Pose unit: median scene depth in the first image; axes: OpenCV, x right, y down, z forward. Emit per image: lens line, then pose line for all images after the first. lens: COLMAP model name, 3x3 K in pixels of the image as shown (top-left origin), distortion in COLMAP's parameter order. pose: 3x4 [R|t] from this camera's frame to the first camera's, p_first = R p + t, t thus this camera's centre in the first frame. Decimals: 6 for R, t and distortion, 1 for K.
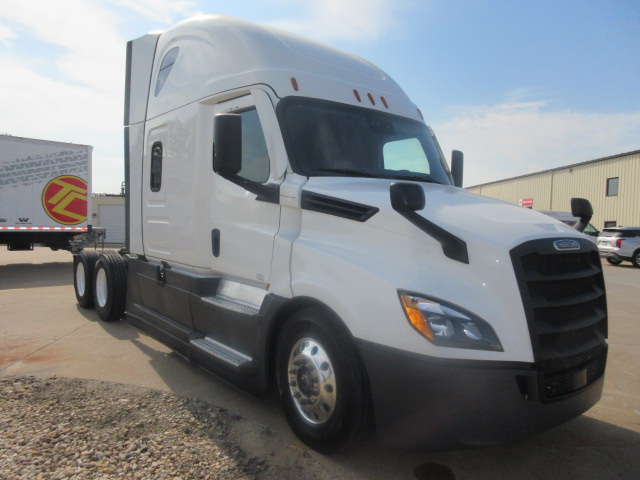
lens RADIAL K [[476.9, 0, 319.3], [0, 476.9, 236.3], [0, 0, 1]] dist [0.011925, 0.004205]
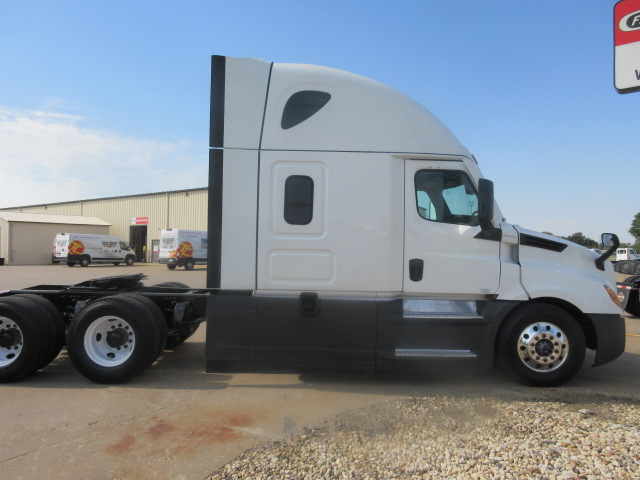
lens RADIAL K [[476.9, 0, 320.3], [0, 476.9, 240.7], [0, 0, 1]] dist [0.011925, 0.004205]
pose [[0.615411, -0.007999, 0.788166, -0.687858], [0.026158, 0.999605, -0.010279, -0.028331], [-0.787773, 0.026943, 0.615377, 0.216094]]
